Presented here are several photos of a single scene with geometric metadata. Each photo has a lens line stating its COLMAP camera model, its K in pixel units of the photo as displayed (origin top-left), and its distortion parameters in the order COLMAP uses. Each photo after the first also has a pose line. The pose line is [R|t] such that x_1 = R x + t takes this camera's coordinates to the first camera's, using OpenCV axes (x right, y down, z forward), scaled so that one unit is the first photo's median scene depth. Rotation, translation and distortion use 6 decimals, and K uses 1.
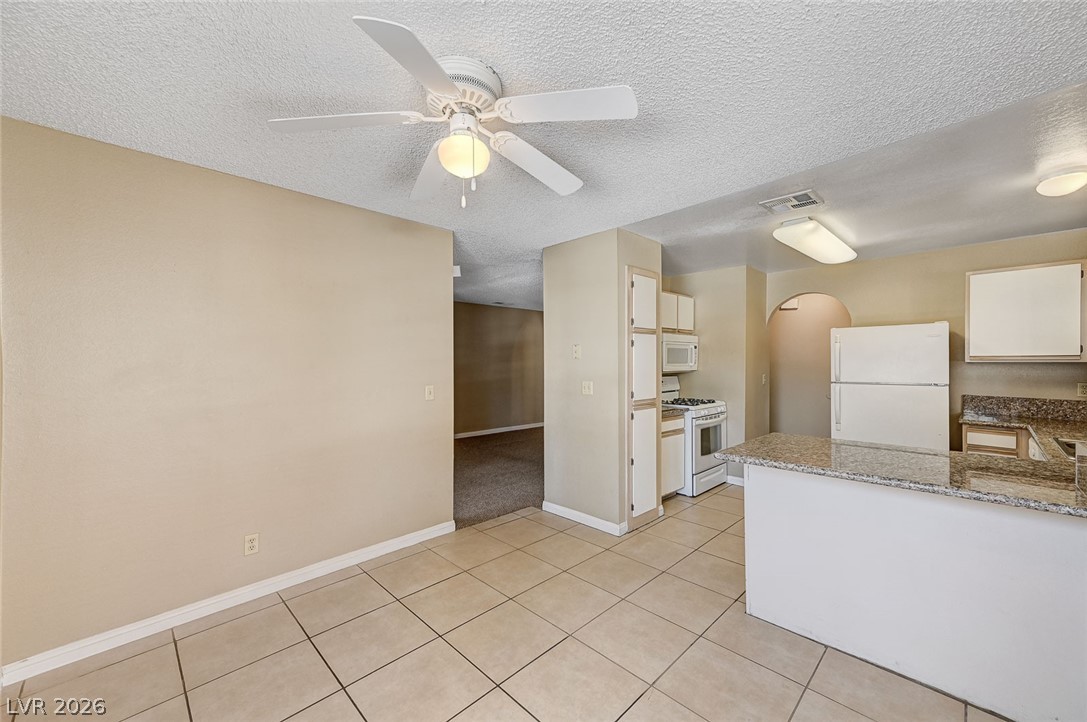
lens RADIAL K [[432.2, 0, 541.7], [0, 432.2, 364.0], [0, 0, 1]] dist [0.013727, 0.000104]
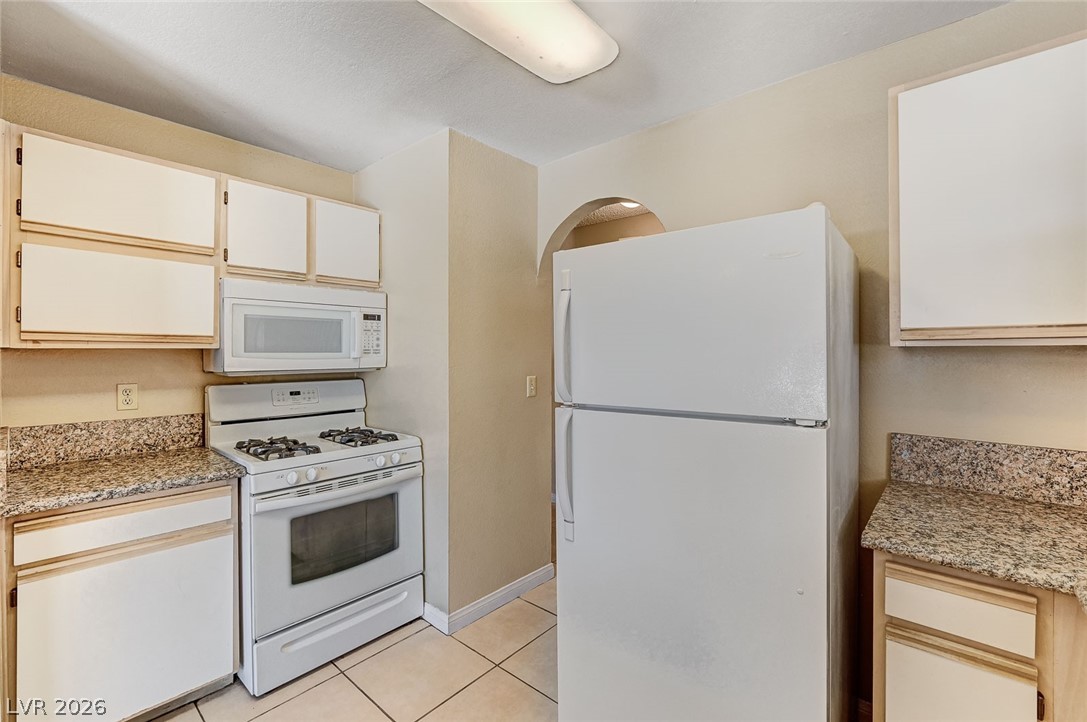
lens RADIAL K [[470.2, 0, 548.8], [0, 470.2, 352.8], [0, 0, 1]] dist [-0.011833, -0.000085]
pose [[0.996499, 0.000839, 0.083606, 0.639744], [-0.000257, 0.999976, -0.006974, 0.002745], [-0.083609, 0.006928, 0.996475, 0.626552]]
